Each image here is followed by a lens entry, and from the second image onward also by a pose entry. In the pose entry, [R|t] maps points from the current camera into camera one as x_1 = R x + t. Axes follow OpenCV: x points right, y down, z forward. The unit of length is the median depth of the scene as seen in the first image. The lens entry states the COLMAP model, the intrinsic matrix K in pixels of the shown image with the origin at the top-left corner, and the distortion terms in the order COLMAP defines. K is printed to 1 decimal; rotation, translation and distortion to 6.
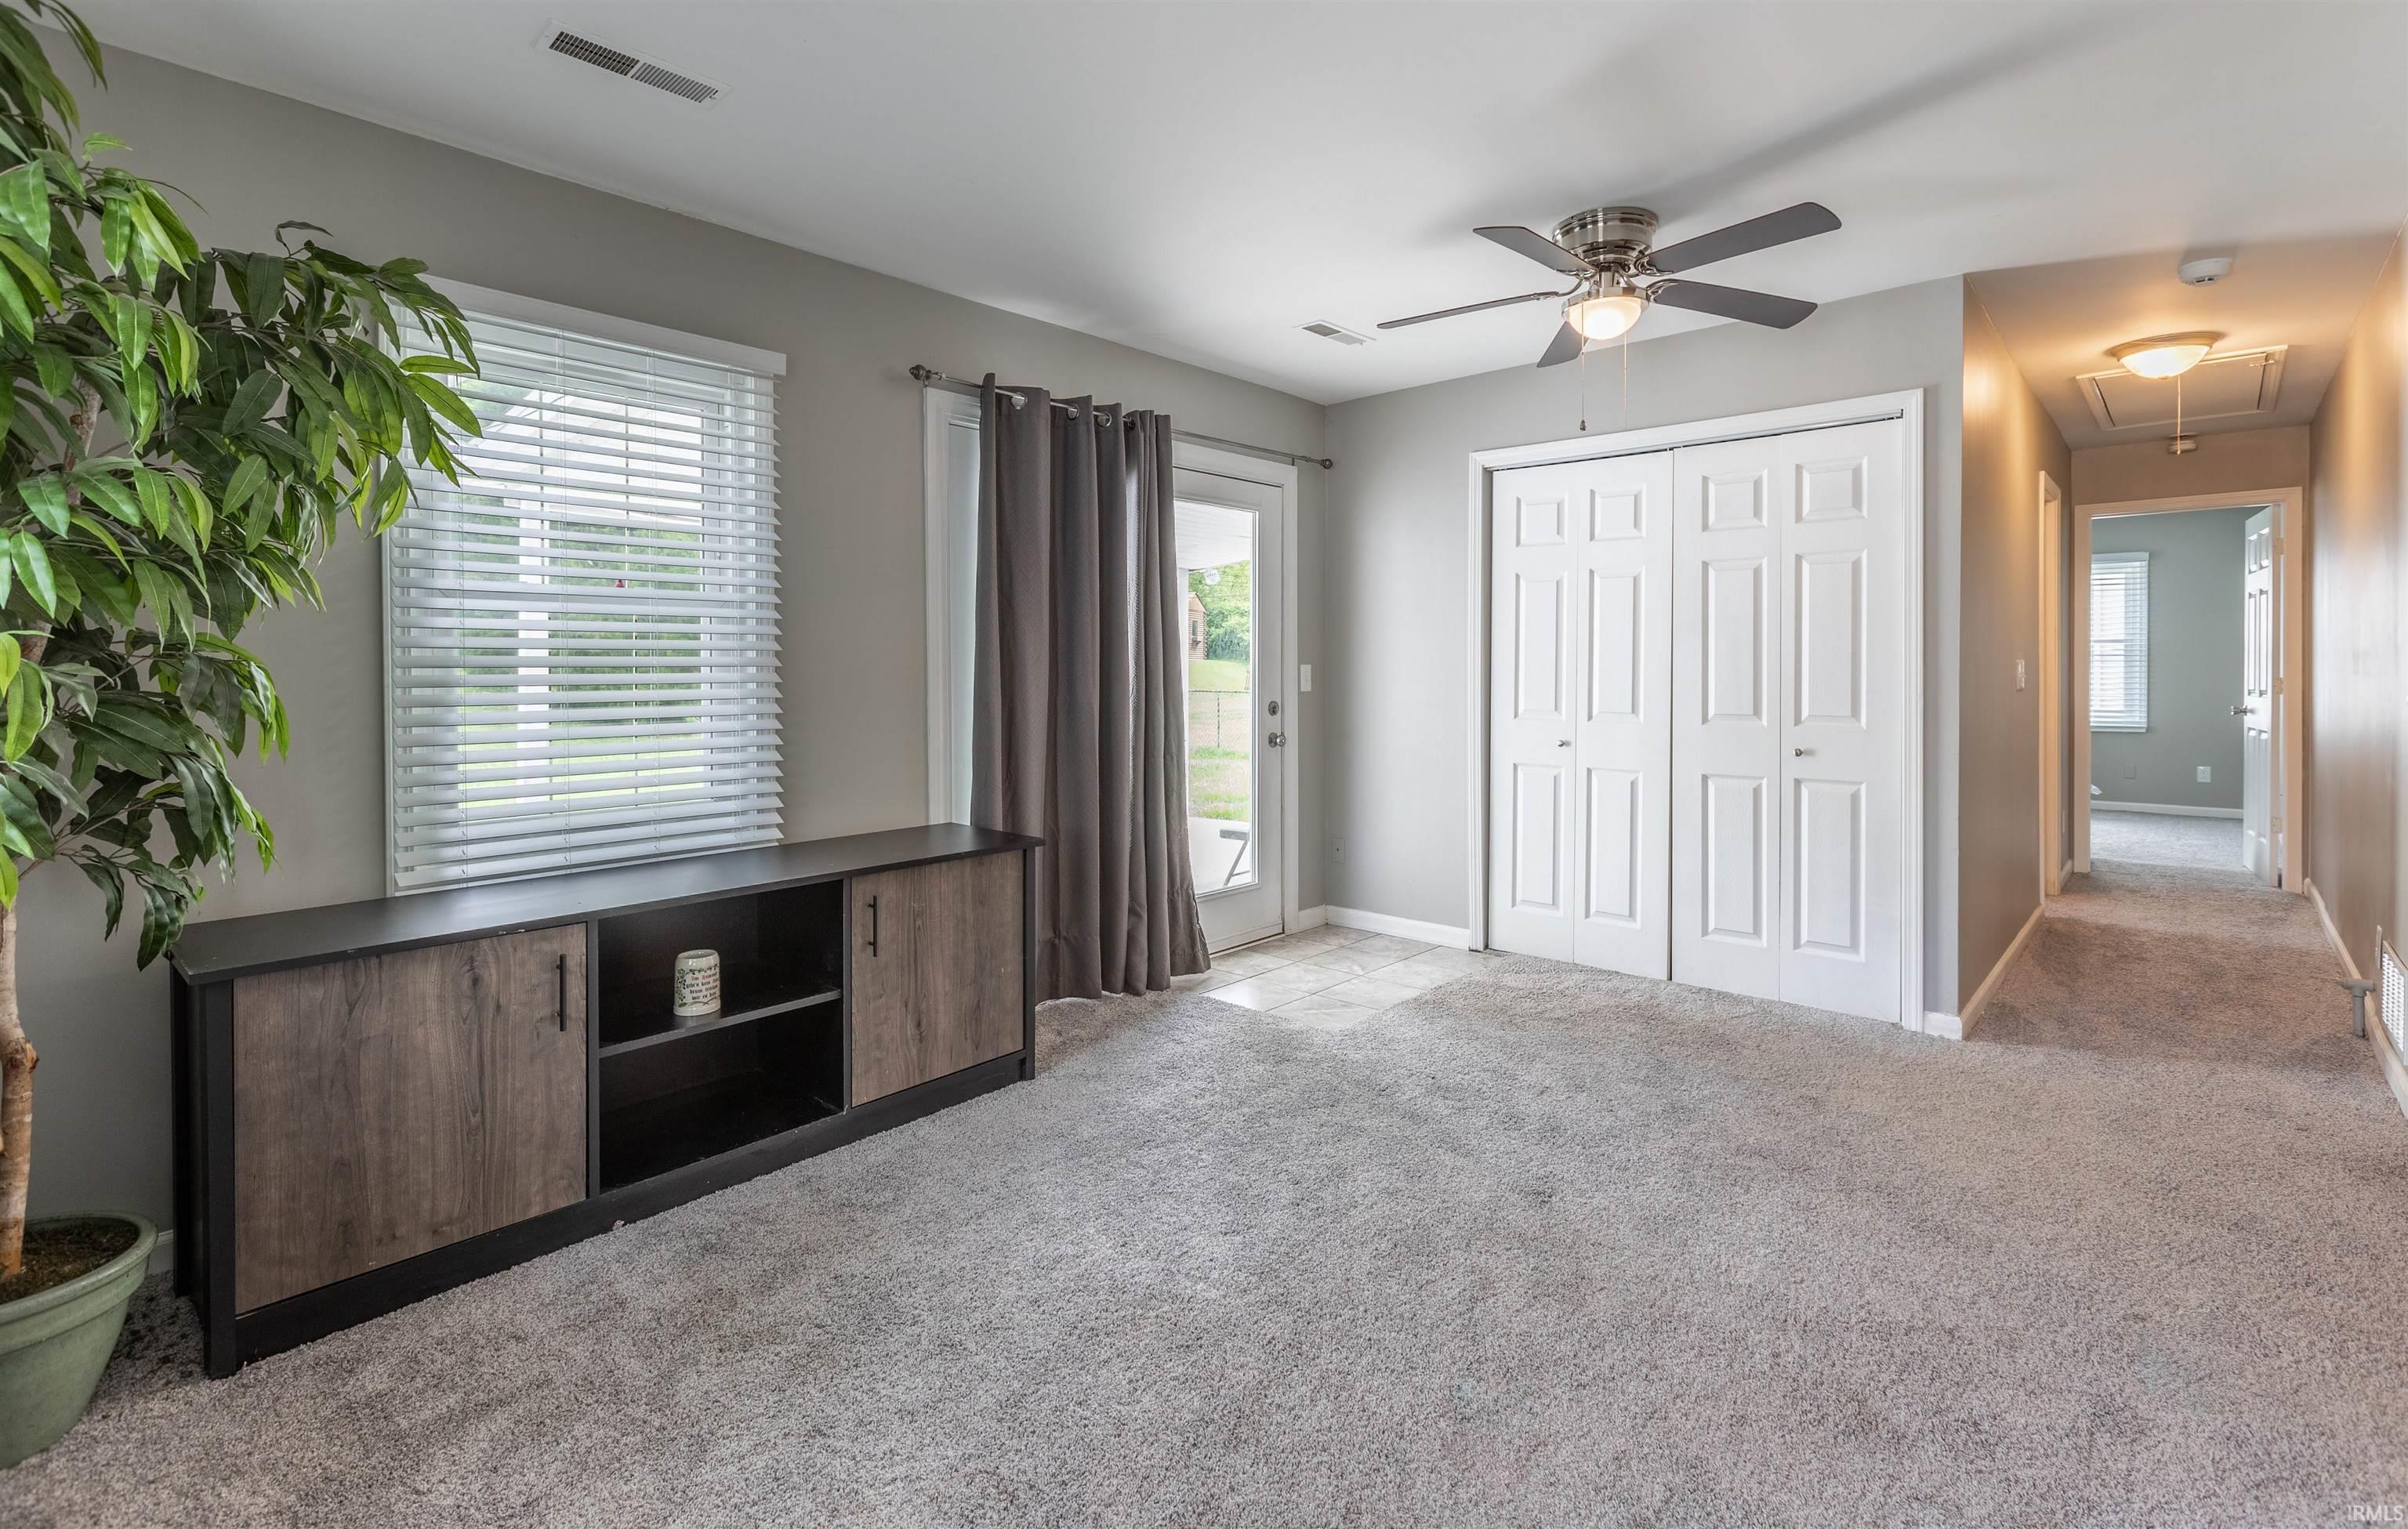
lens RADIAL K [[1110.6, 0, 1211.3], [0, 1110.6, 680.4], [0, 0, 1]] dist [-0.000473, -0.000321]
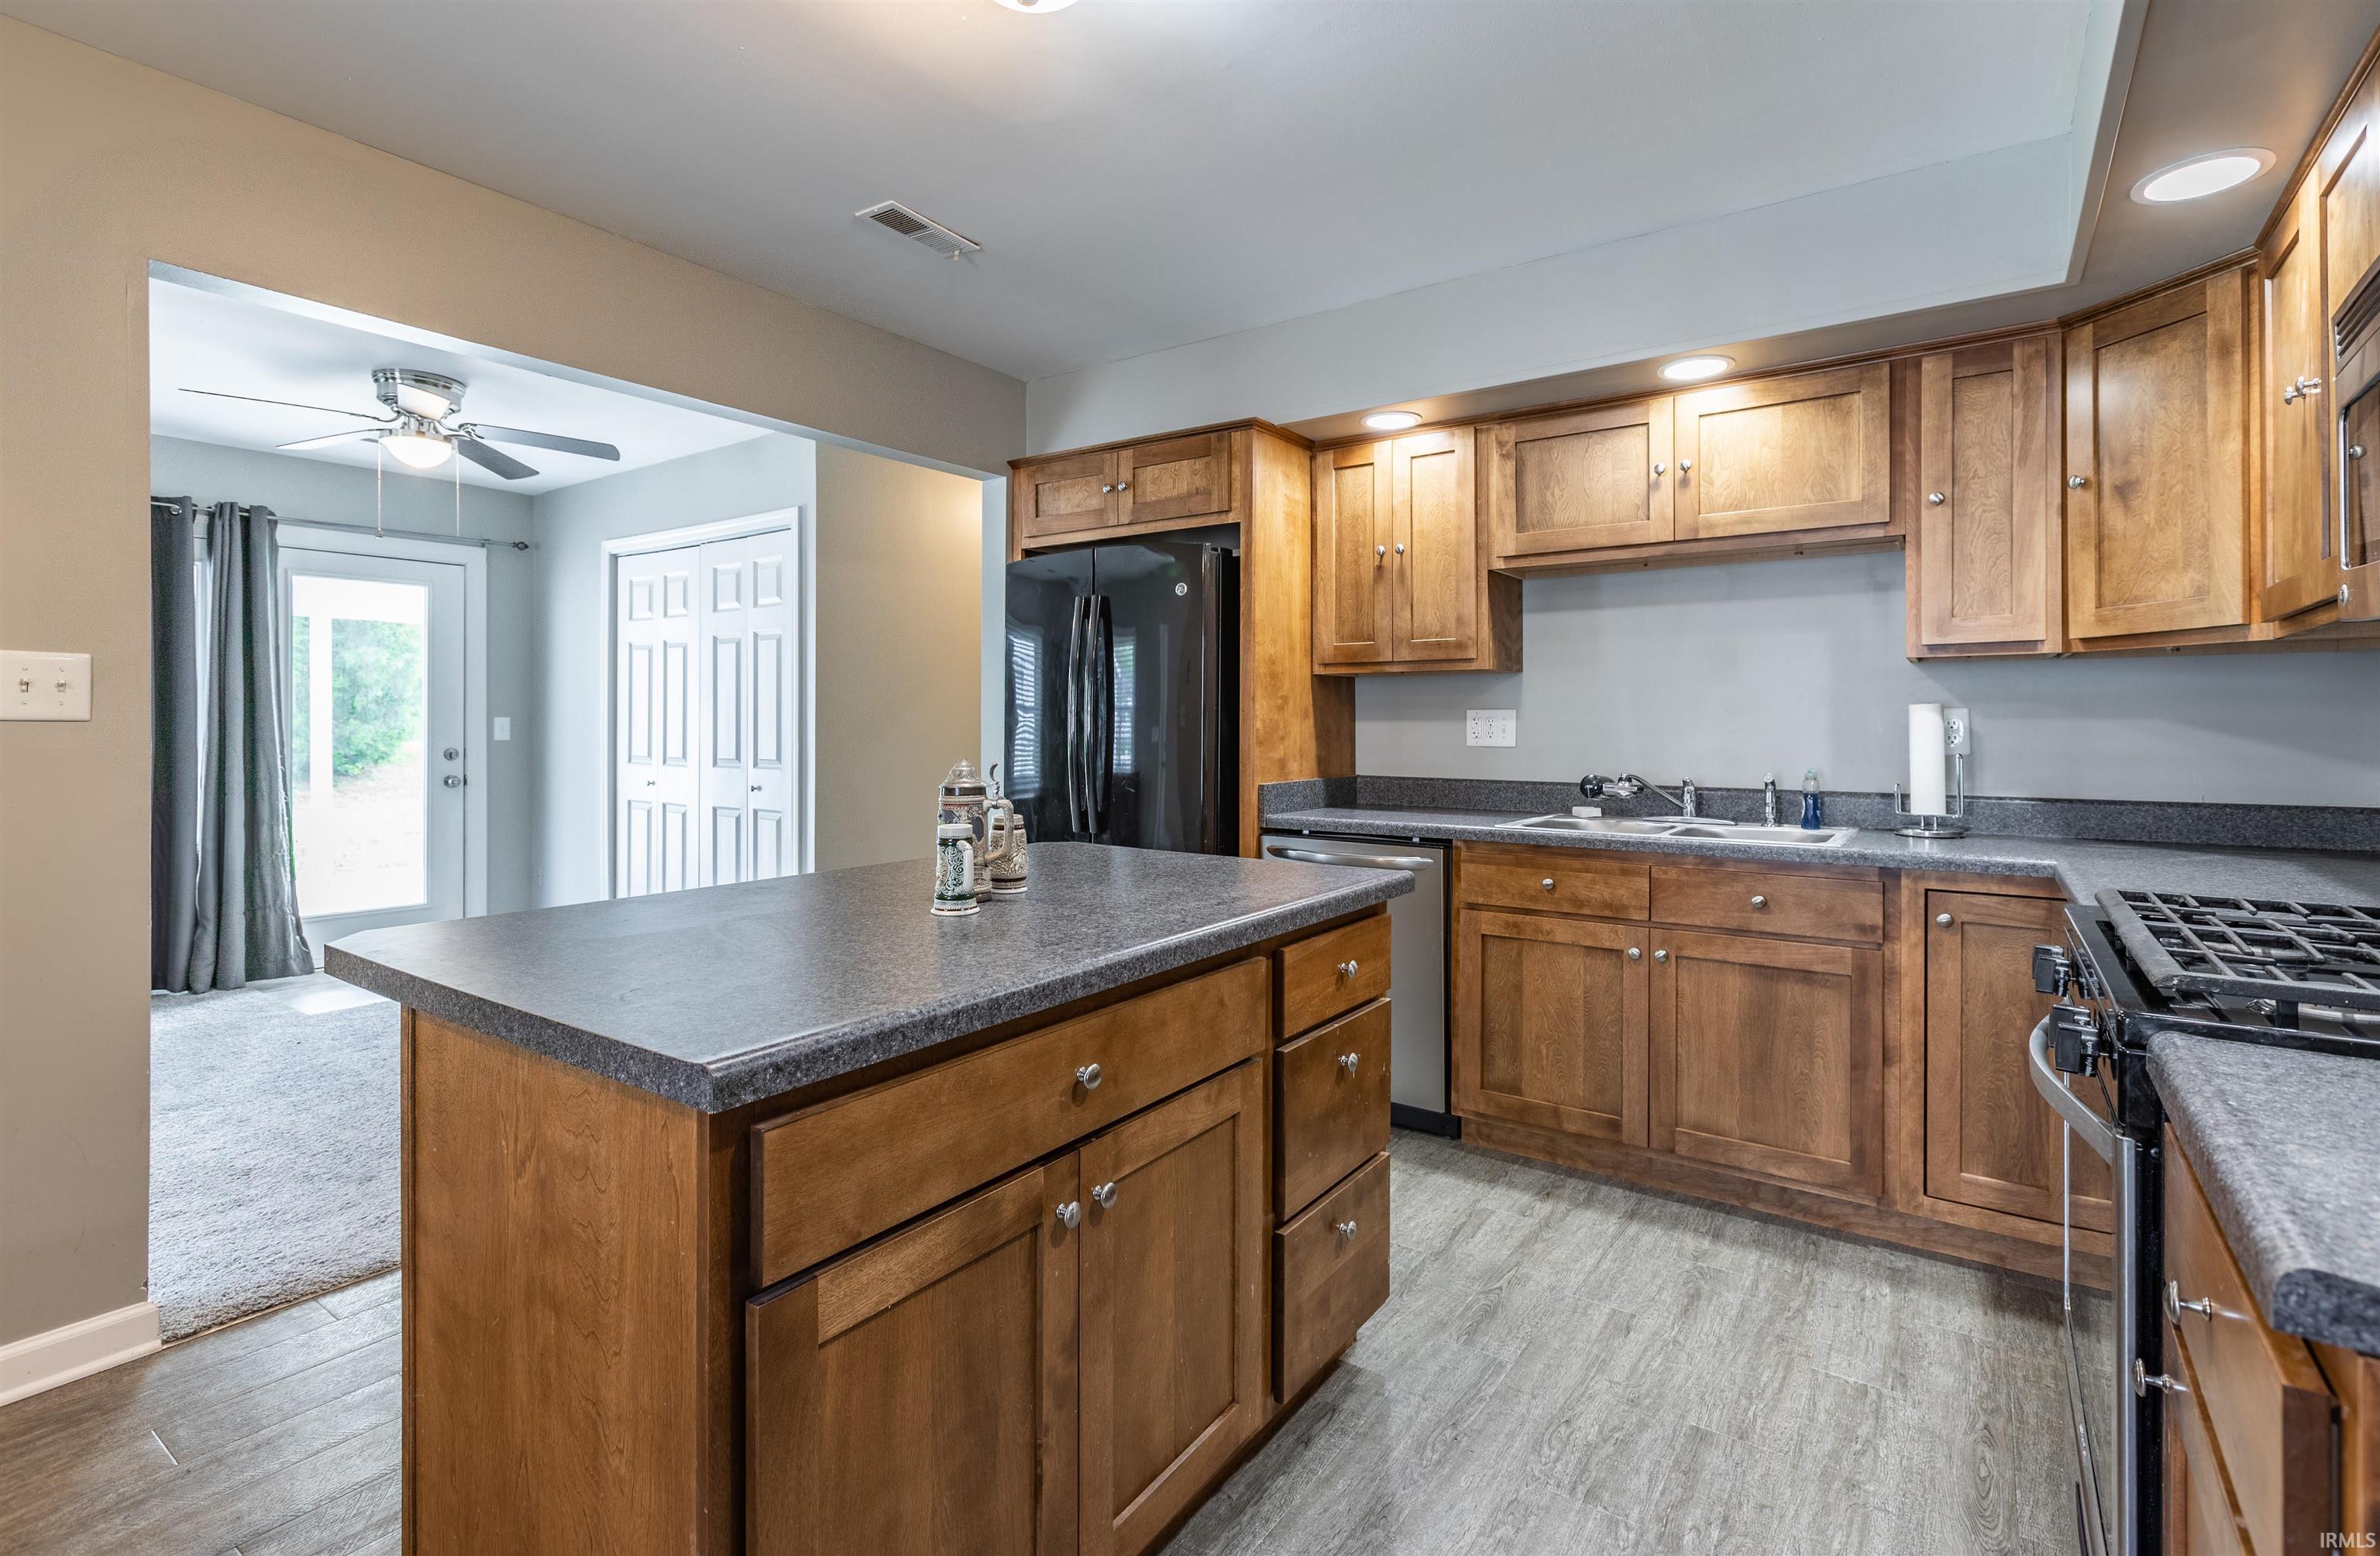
lens RADIAL K [[1094.3, 0, 1186.9], [0, 1094.3, 728.4], [0, 0, 1]] dist [-0.001506, 0.000310]
pose [[0.993653, 0.004496, 0.112397, 0.943497], [-0.003938, 0.999979, -0.005184, 0.000754], [-0.112418, 0.004708, 0.993650, -0.318376]]
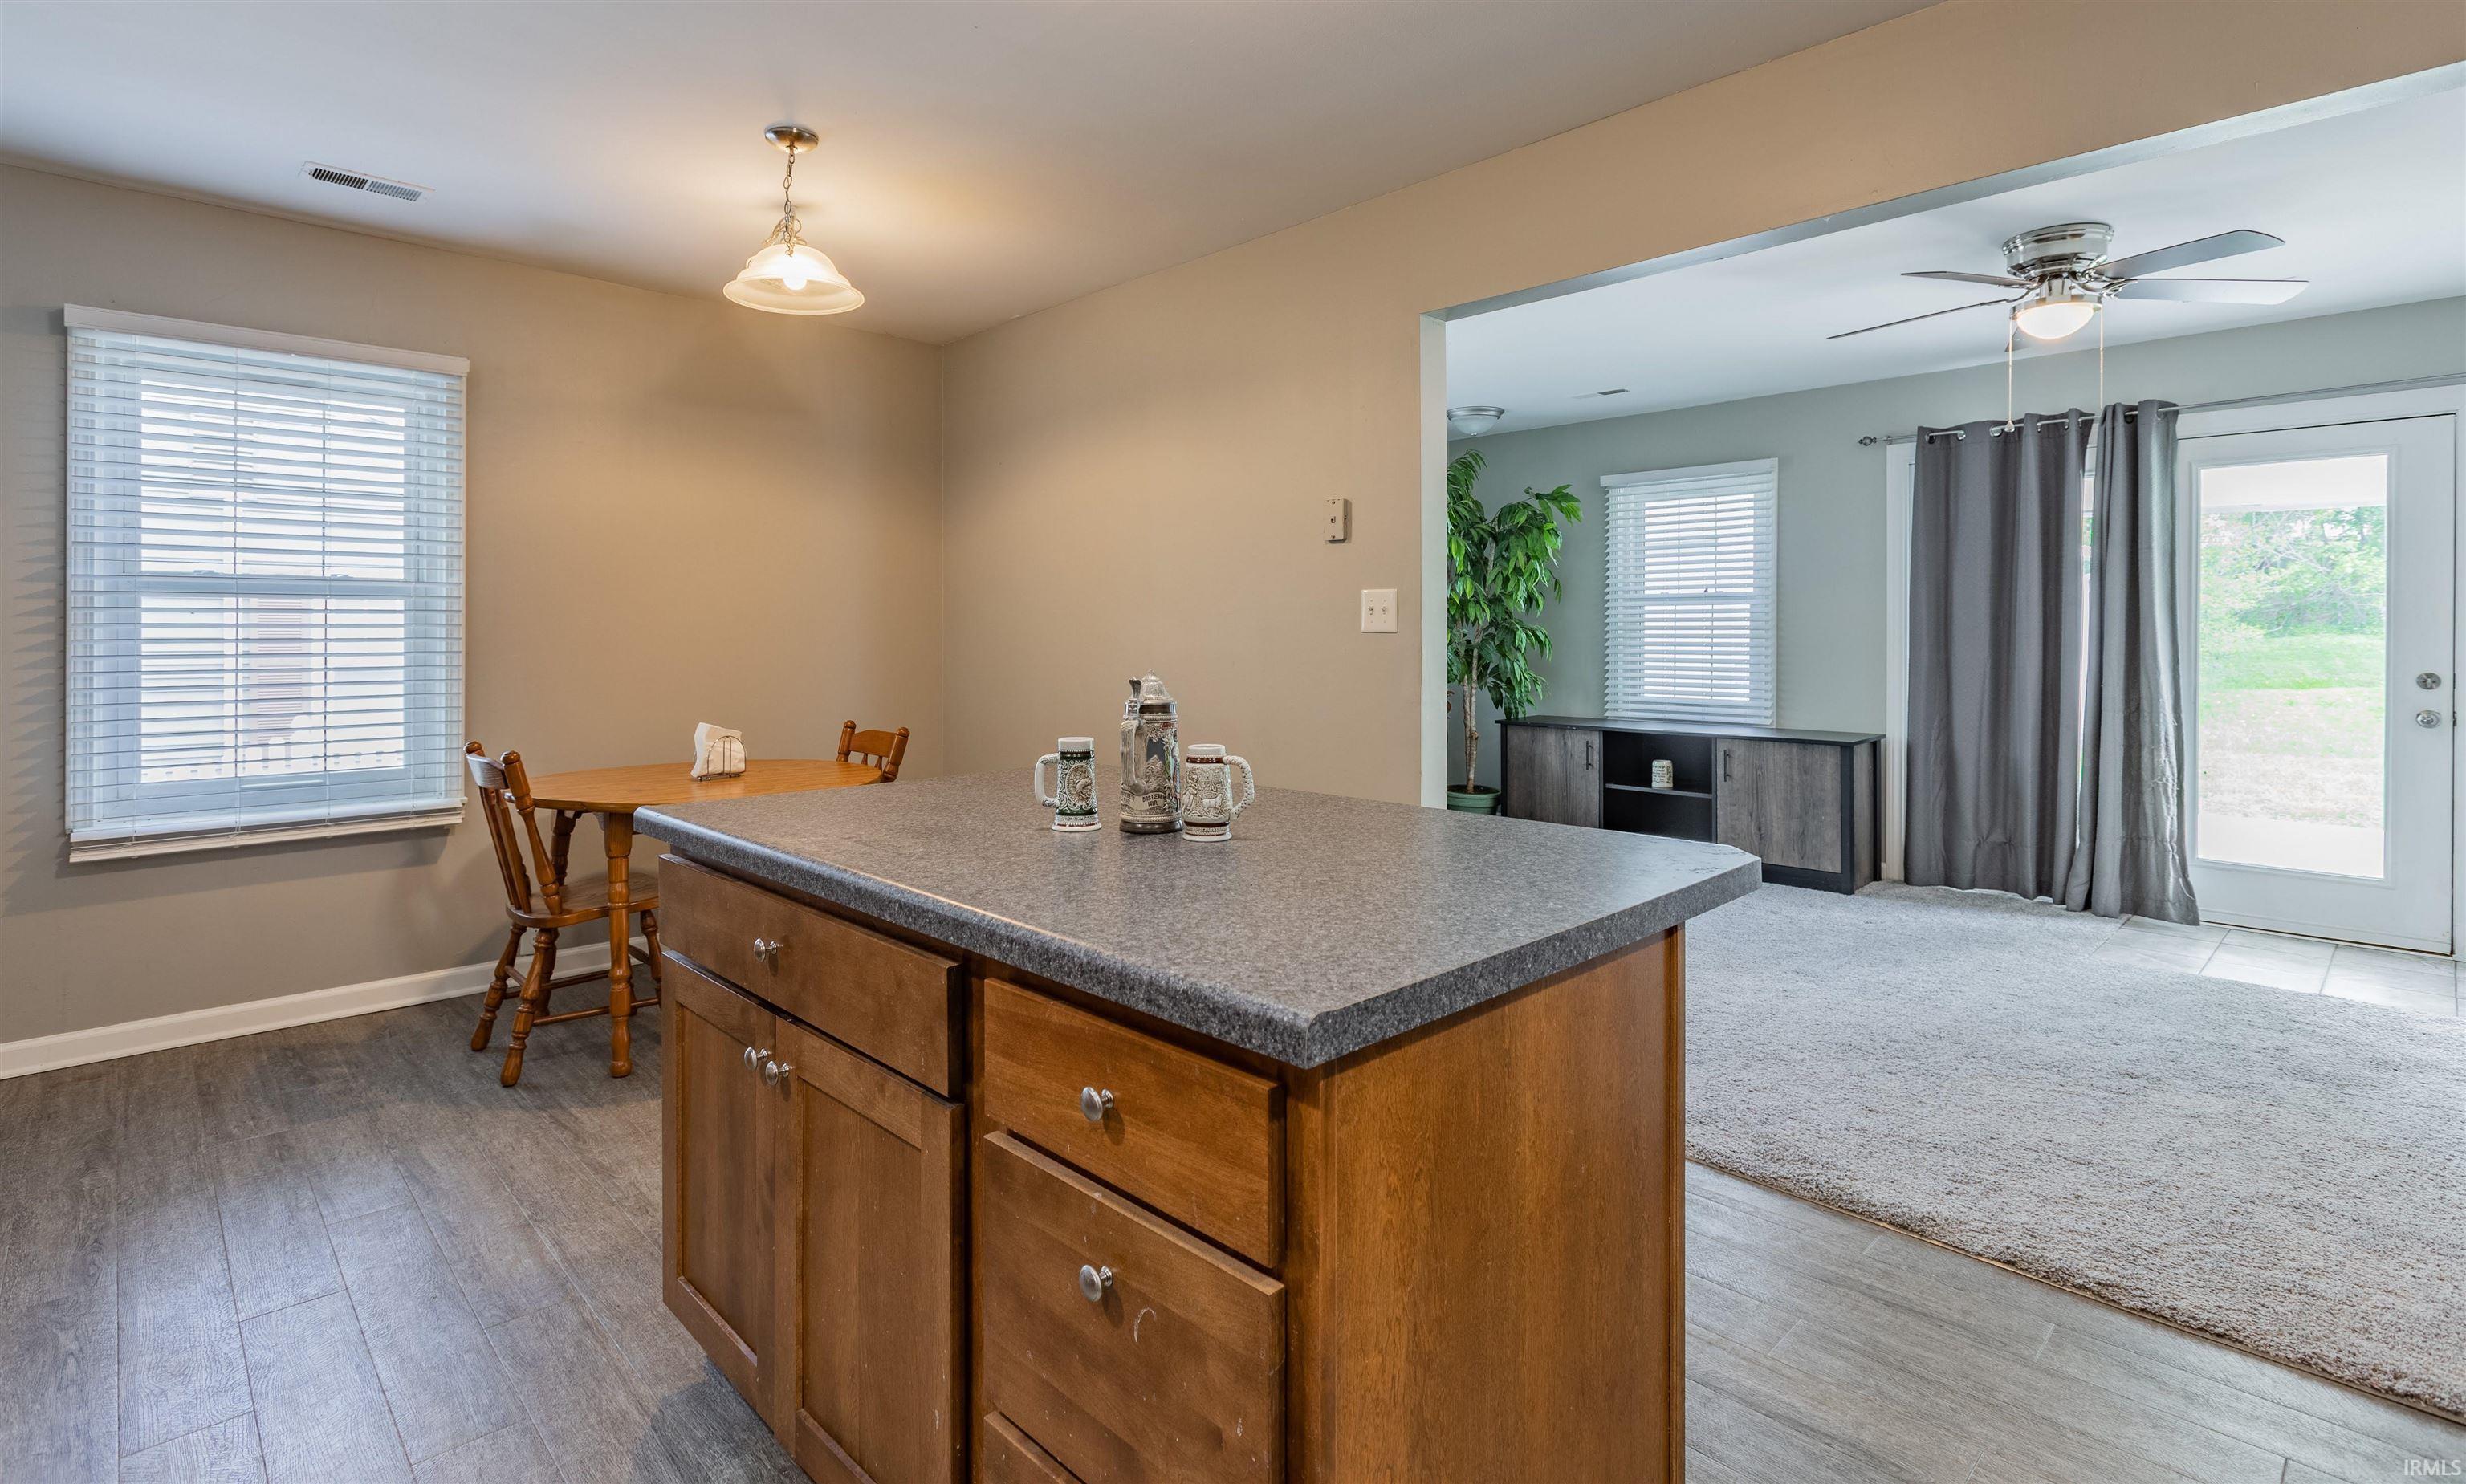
lens RADIAL K [[1159.5, 0, 1239.3], [0, 1159.5, 634.2], [0, 0, 1]] dist [0.036644, -0.018175]
pose [[-0.068621, 0.007083, -0.997618, 1.357354], [-0.012470, 0.999891, 0.007957, -0.008646], [0.997565, 0.012986, -0.068525, 0.227689]]
